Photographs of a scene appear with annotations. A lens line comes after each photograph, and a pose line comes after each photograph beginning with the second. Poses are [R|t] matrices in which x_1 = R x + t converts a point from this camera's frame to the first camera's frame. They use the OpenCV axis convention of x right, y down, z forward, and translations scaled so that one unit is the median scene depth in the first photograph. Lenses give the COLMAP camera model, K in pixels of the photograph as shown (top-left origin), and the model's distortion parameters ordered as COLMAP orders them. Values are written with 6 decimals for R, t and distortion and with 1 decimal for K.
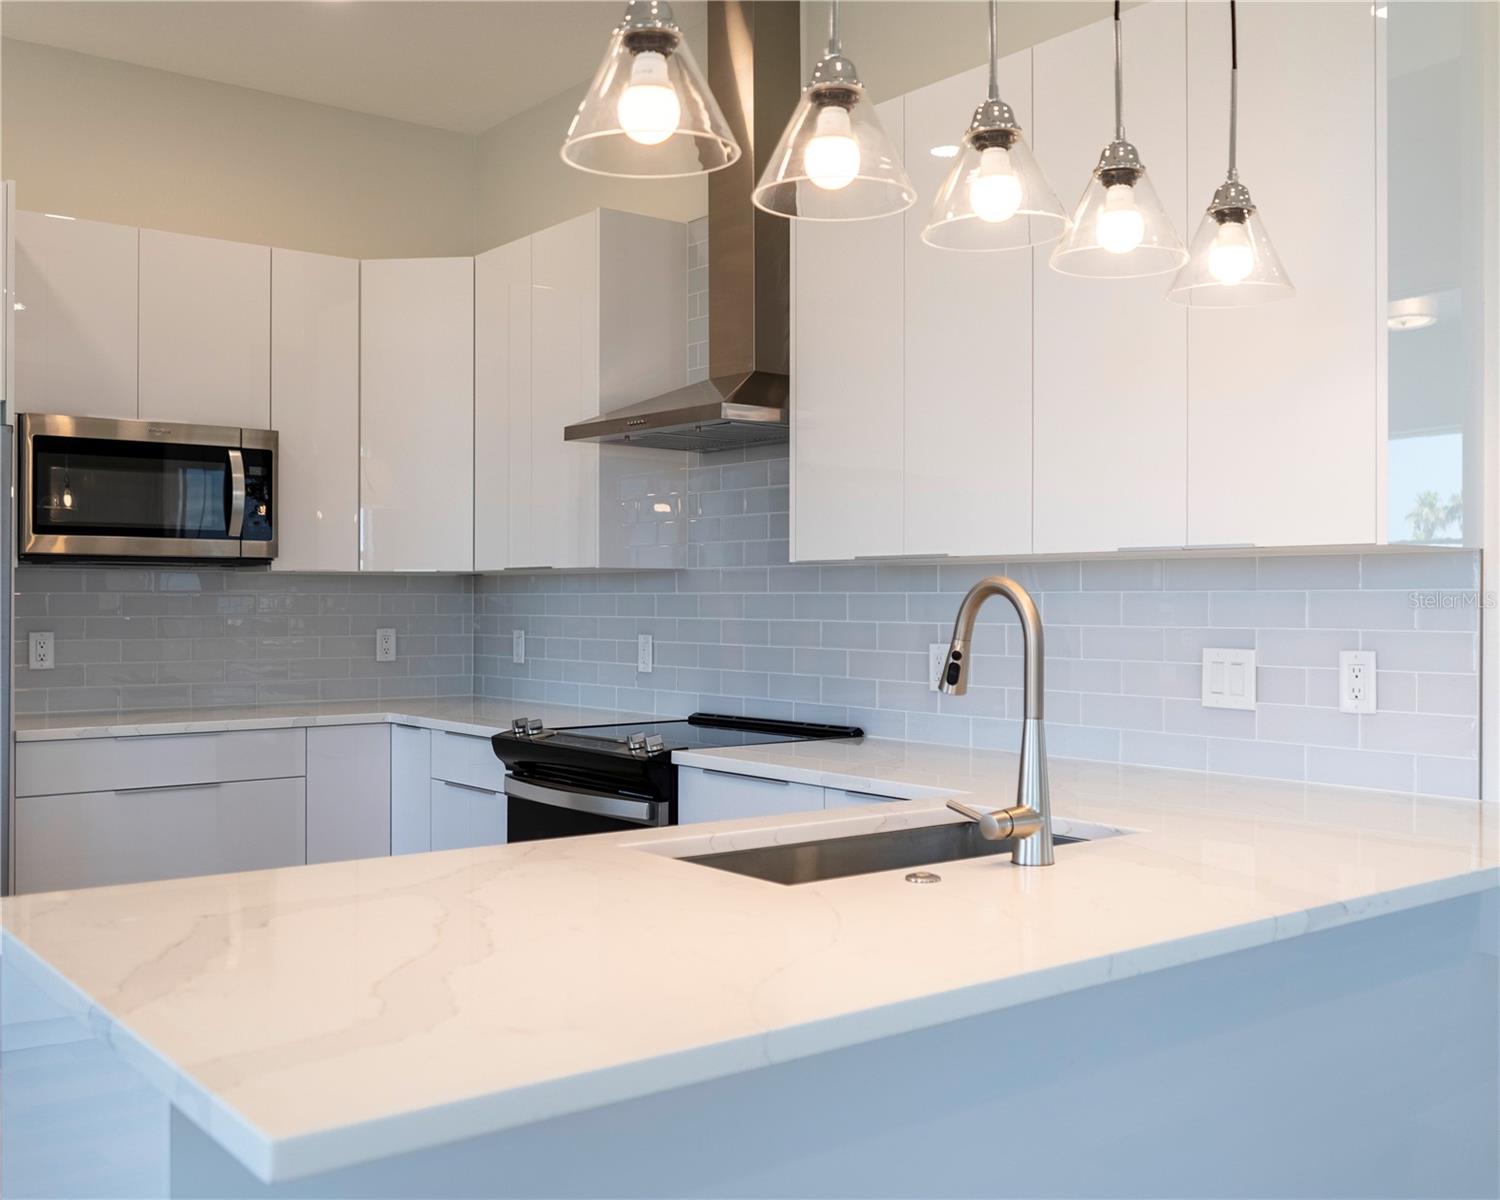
lens RADIAL K [[1489.4, 0, 736.1], [0, 1489.4, 608.6], [0, 0, 1]] dist [-0.014763, 0.000000]
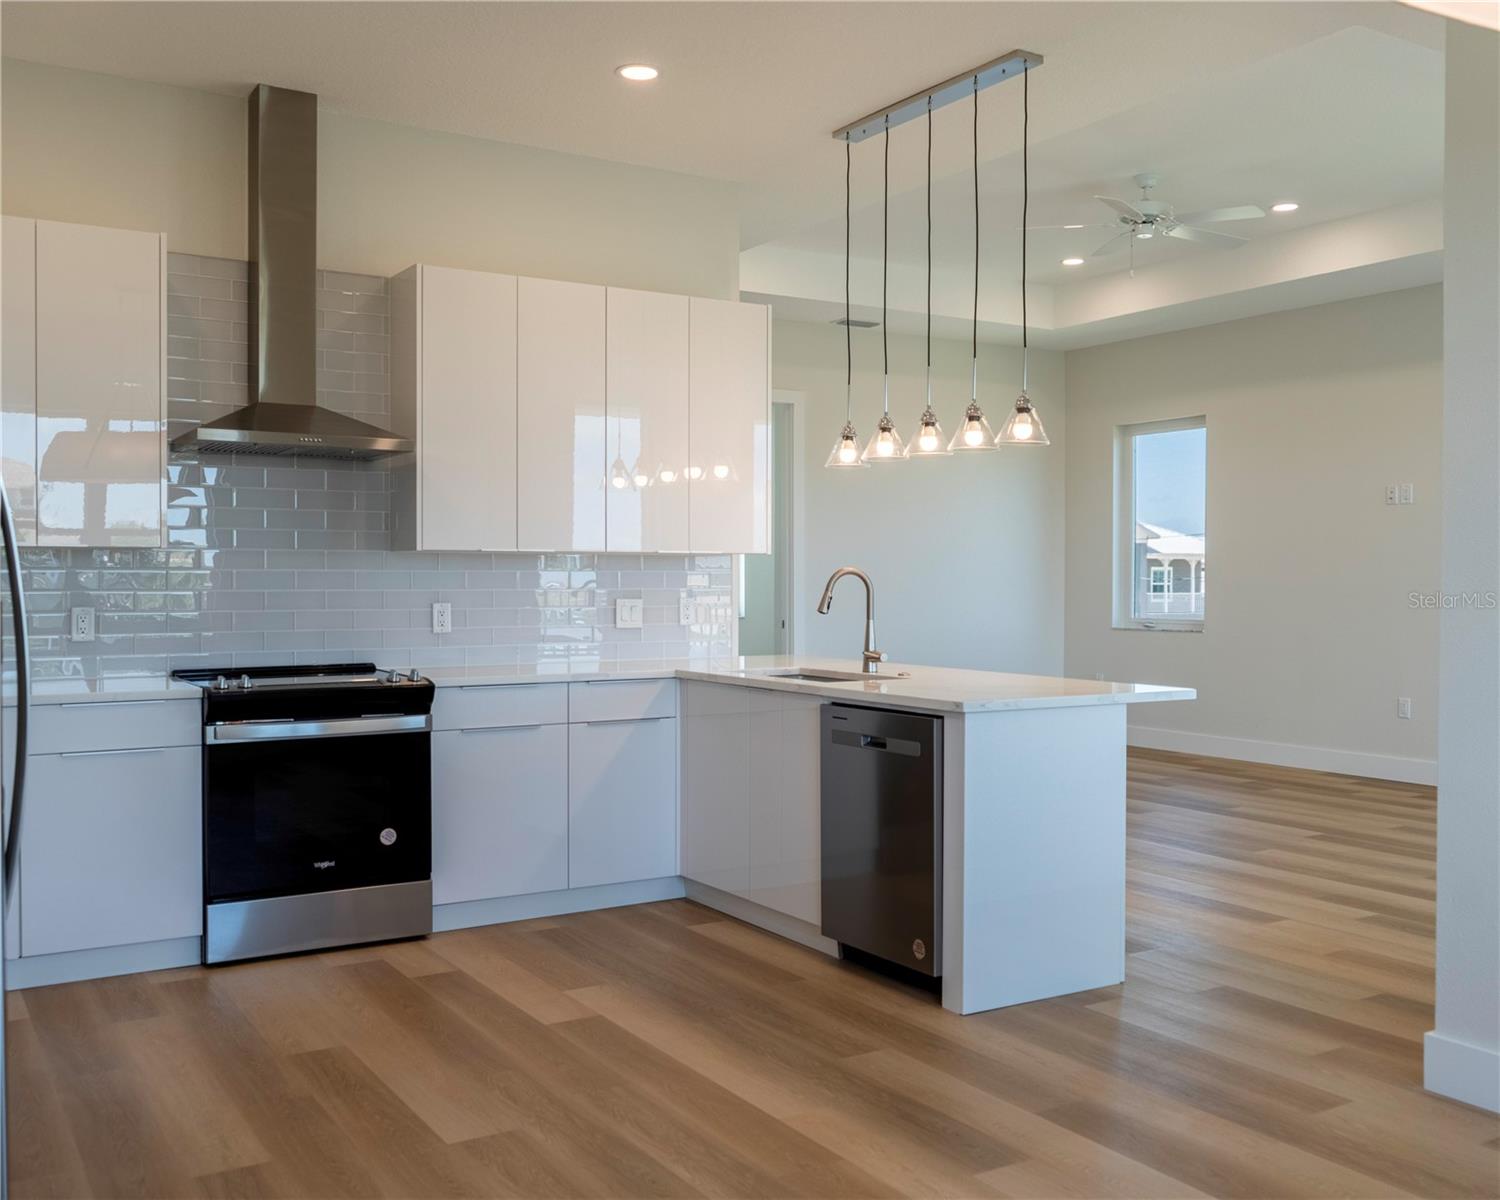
lens RADIAL K [[1454.3, 0, 756.1], [0, 1454.3, 607.1], [0, 0, 1]] dist [-0.006242, 0.000000]
pose [[0.106049, -0.026771, 0.994000, -1.127515], [0.001866, 0.999641, 0.026724, -0.010545], [-0.994359, -0.000979, 0.106061, 0.418730]]
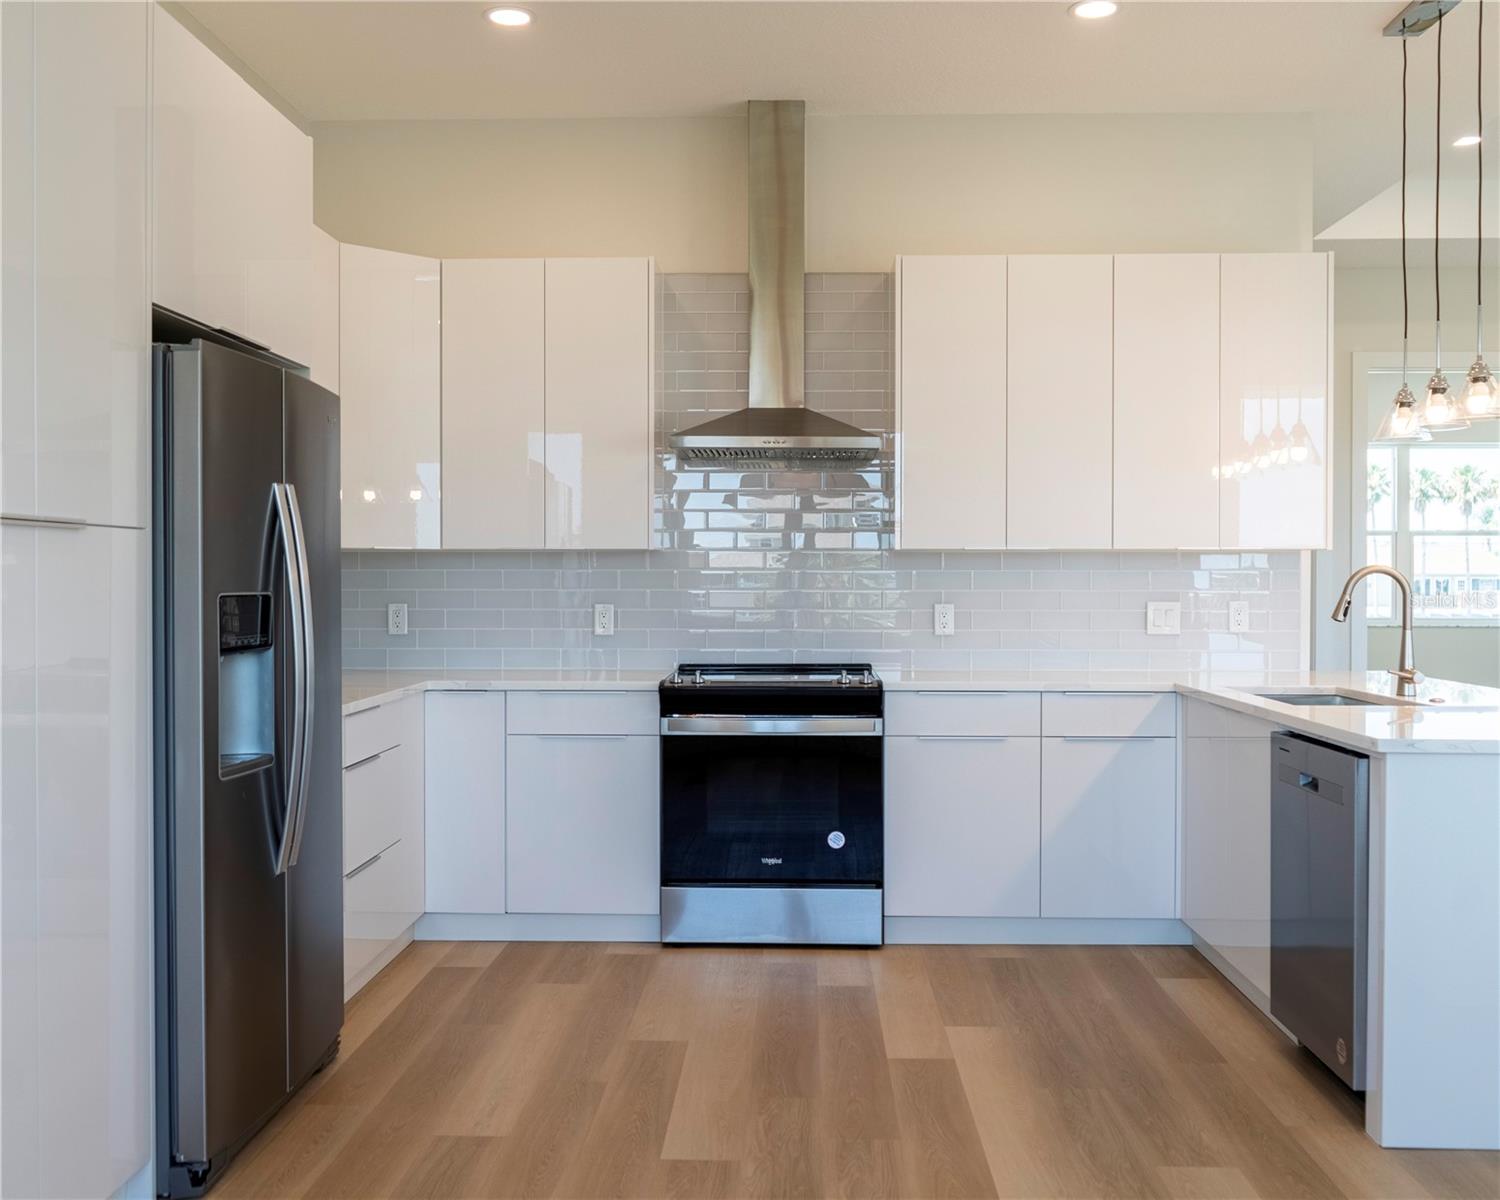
lens RADIAL K [[1454.3, 0, 742.0], [0, 1454.3, 603.5], [0, 0, 1]] dist [-0.006242, 0.000000]
pose [[0.649688, -0.019459, 0.759952, -0.933077], [0.004641, 0.999755, 0.021632, -0.008254], [-0.760187, -0.010527, 0.649619, 0.159263]]
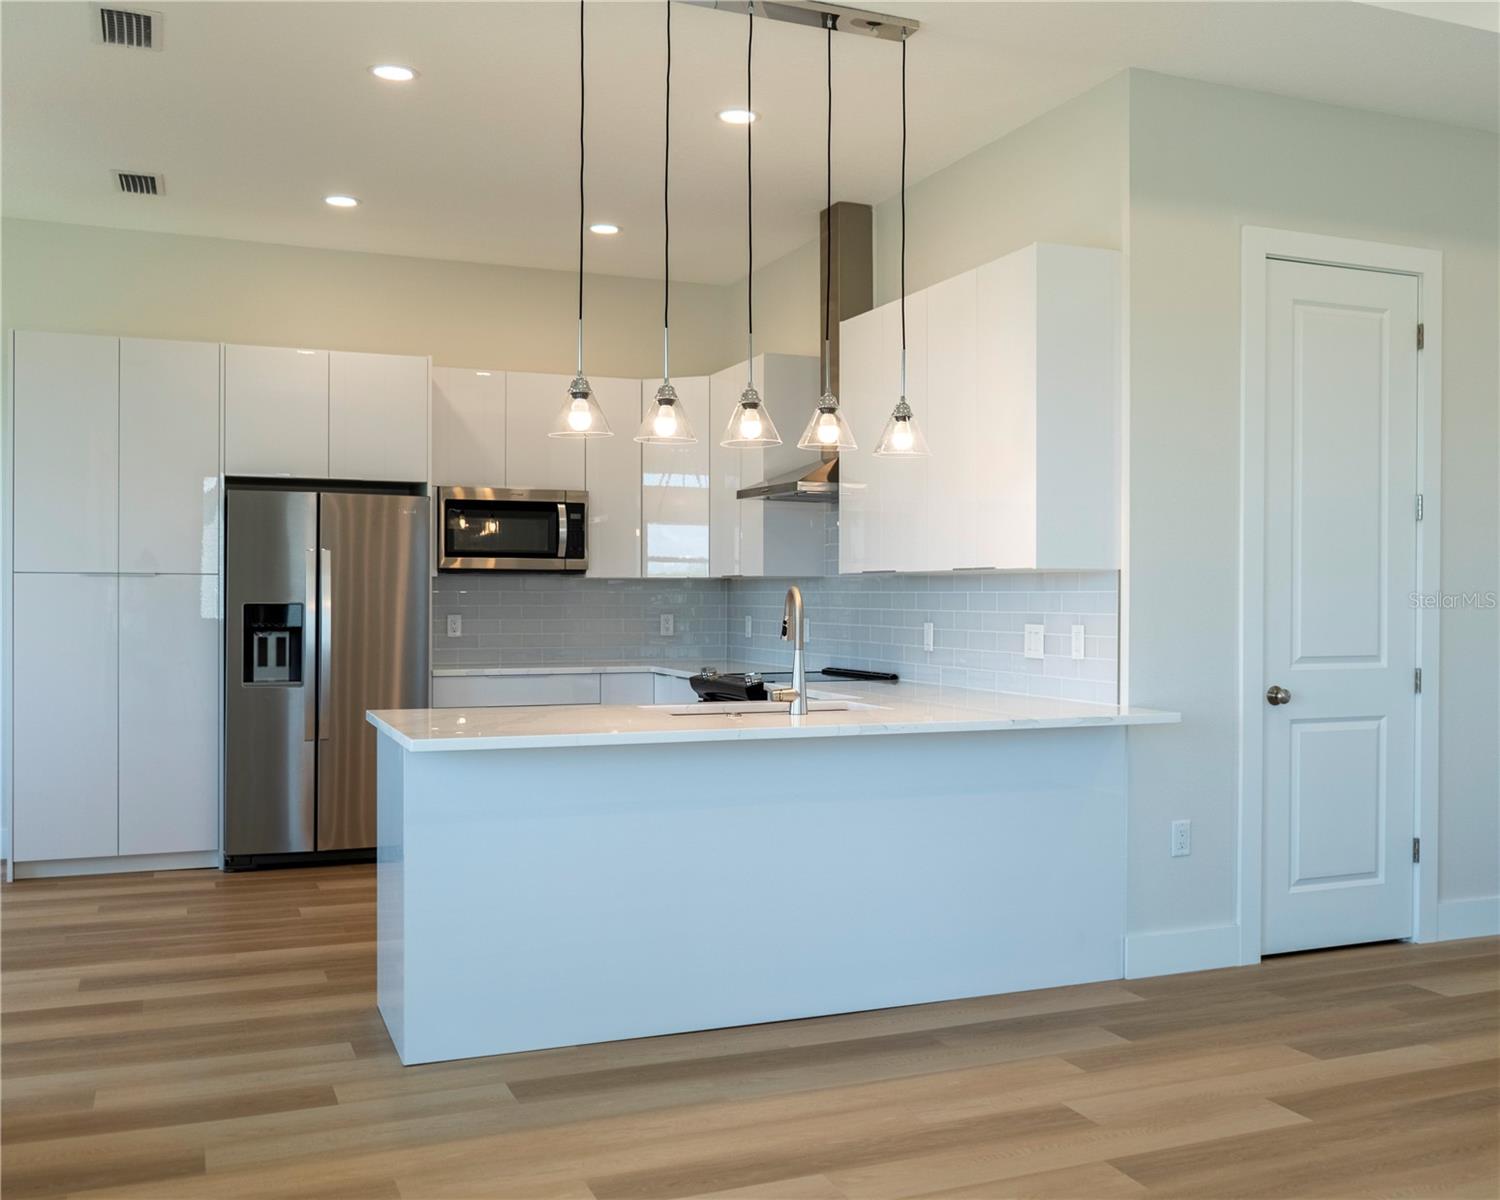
lens RADIAL K [[1454.3, 0, 815.6], [0, 1454.3, 612.8], [0, 0, 1]] dist [-0.006242, 0.000000]
pose [[0.968928, 0.004731, -0.247296, 0.346336], [-0.003148, 0.999972, 0.006793, 0.001557], [0.247321, -0.005803, 0.968916, -0.505330]]
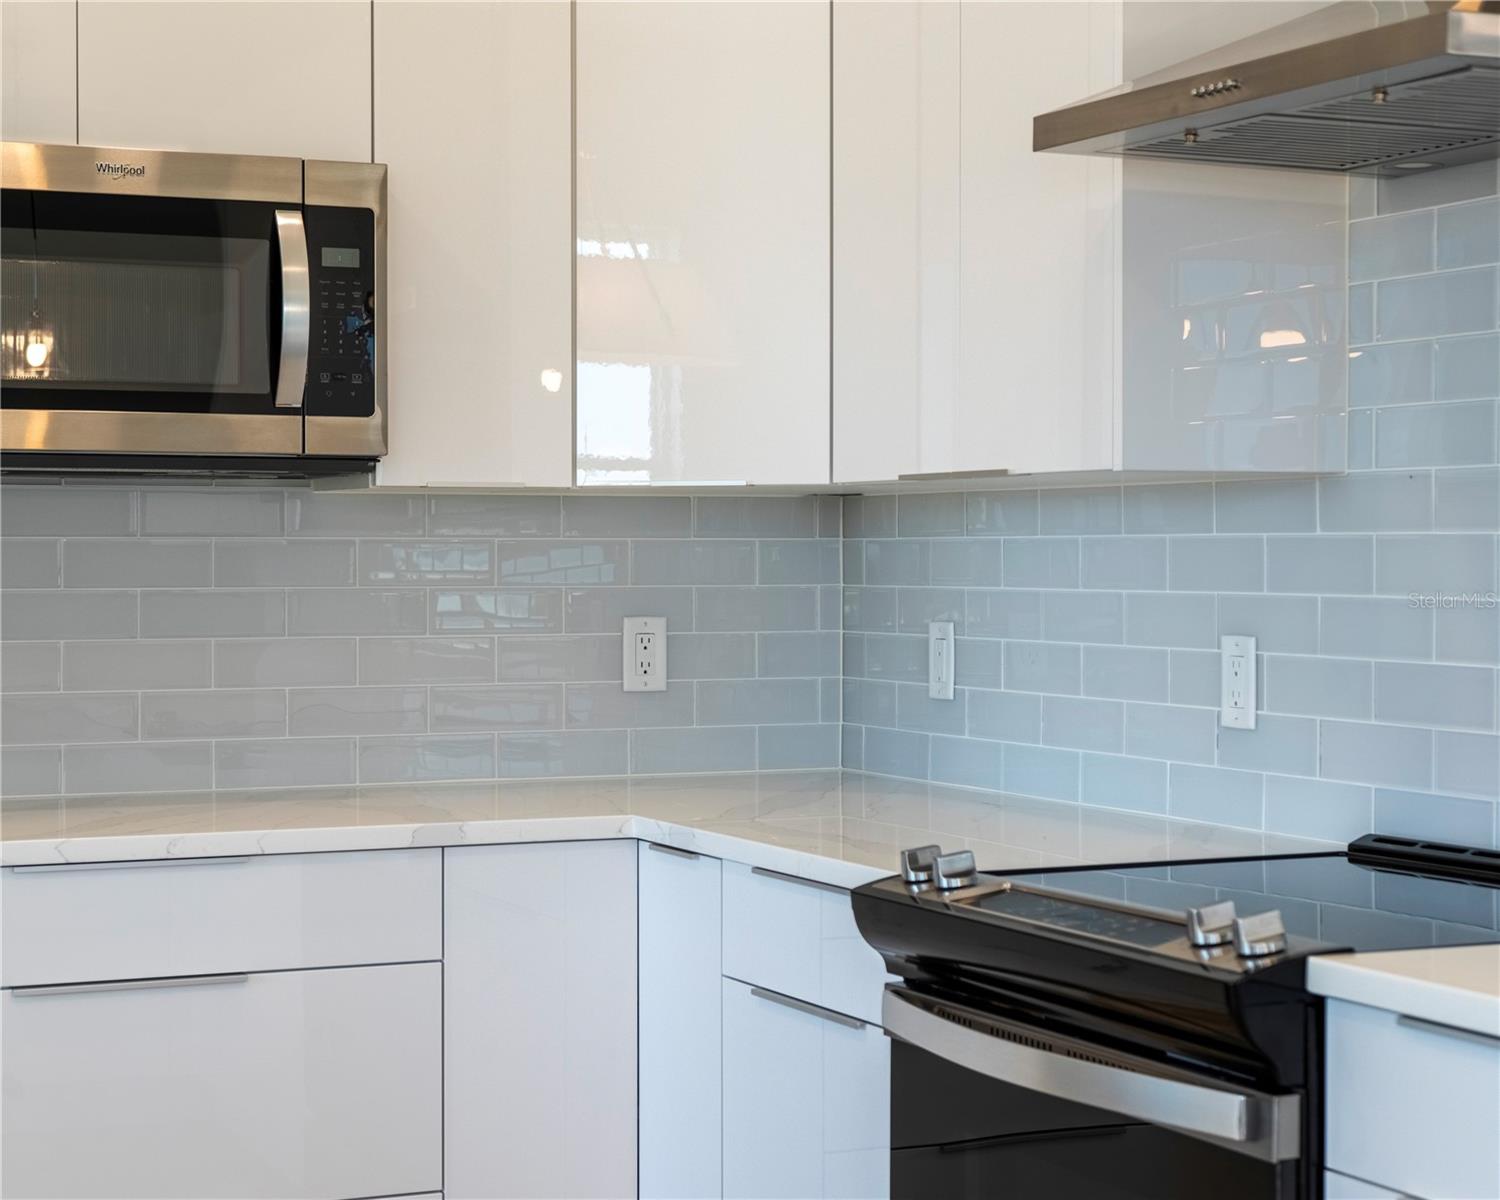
lens RADIAL K [[2875.7, 0, 745.6], [0, 2875.7, 591.5], [0, 0, 1]] dist [0.023731, 0.000000]
pose [[0.973004, 0.000596, -0.230787, -0.011355], [0.001135, 0.999972, 0.007369, -0.000499], [0.230785, -0.007432, 0.972976, 0.216497]]
